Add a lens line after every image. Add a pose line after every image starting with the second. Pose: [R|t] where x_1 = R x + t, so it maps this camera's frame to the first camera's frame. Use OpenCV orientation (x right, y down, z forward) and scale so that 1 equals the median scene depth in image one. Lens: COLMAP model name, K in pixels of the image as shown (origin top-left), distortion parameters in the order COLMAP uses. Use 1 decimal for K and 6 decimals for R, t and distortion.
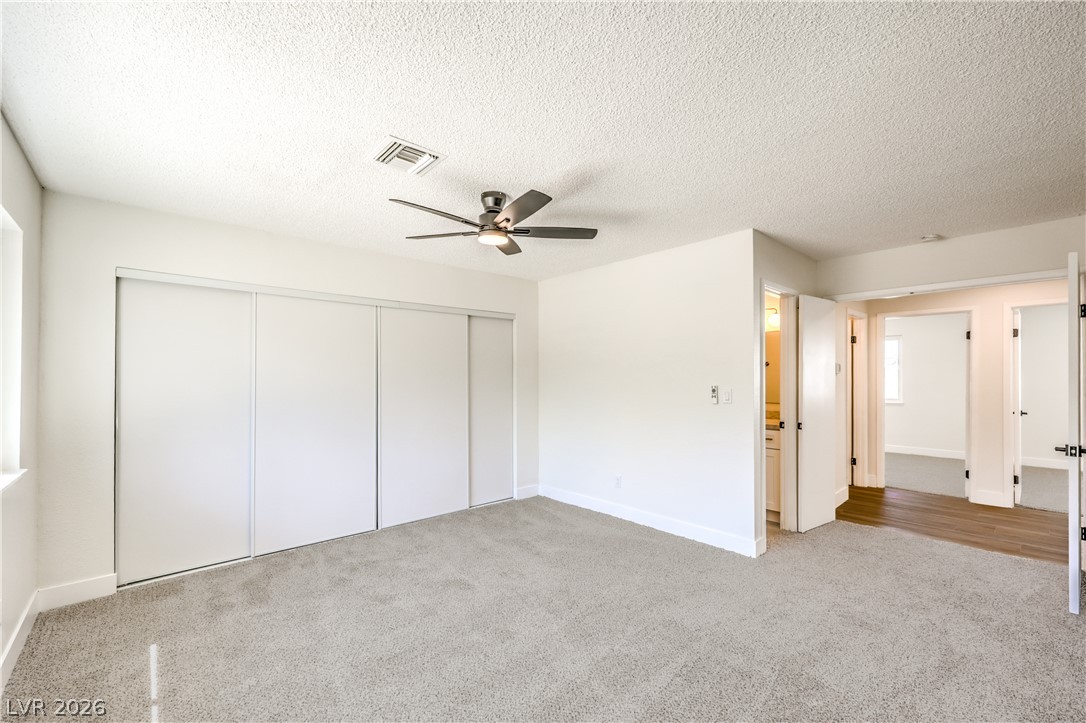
lens RADIAL K [[450.3, 0, 544.9], [0, 450.3, 375.0], [0, 0, 1]] dist [0.003195, 0.000456]
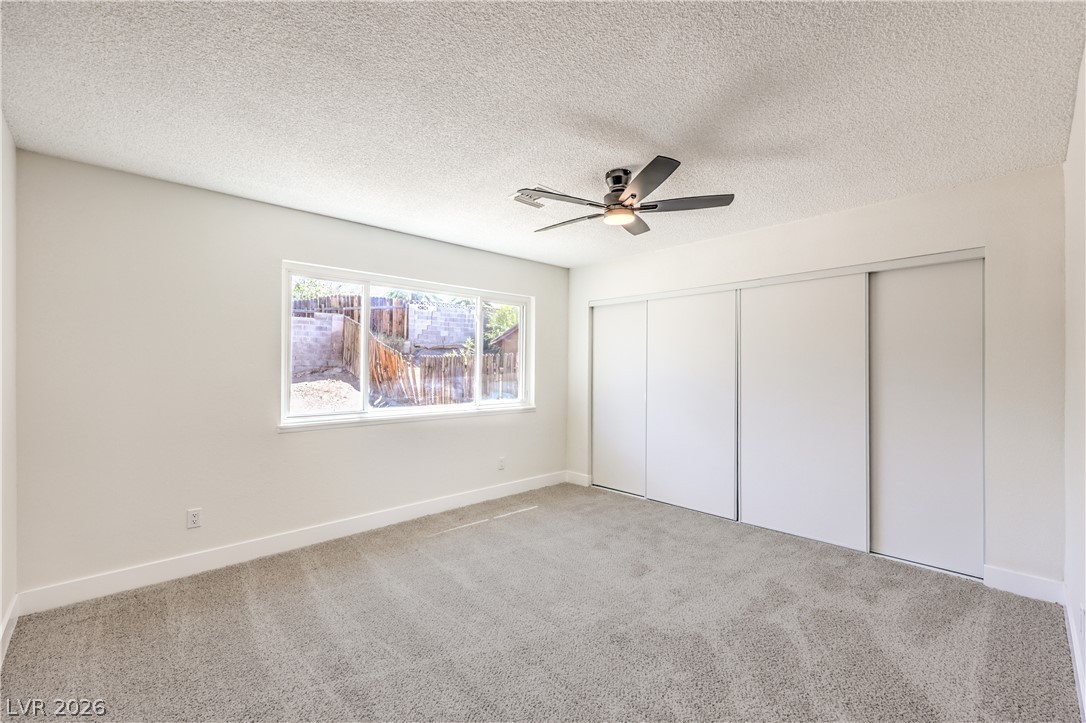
lens RADIAL K [[450.1, 0, 550.3], [0, 450.1, 362.9], [0, 0, 1]] dist [0.002542, 0.000314]
pose [[0.064151, -0.006297, -0.997920, 0.666917], [0.000147, 0.999980, -0.006301, 0.009175], [0.997940, 0.000258, 0.064151, 0.622820]]
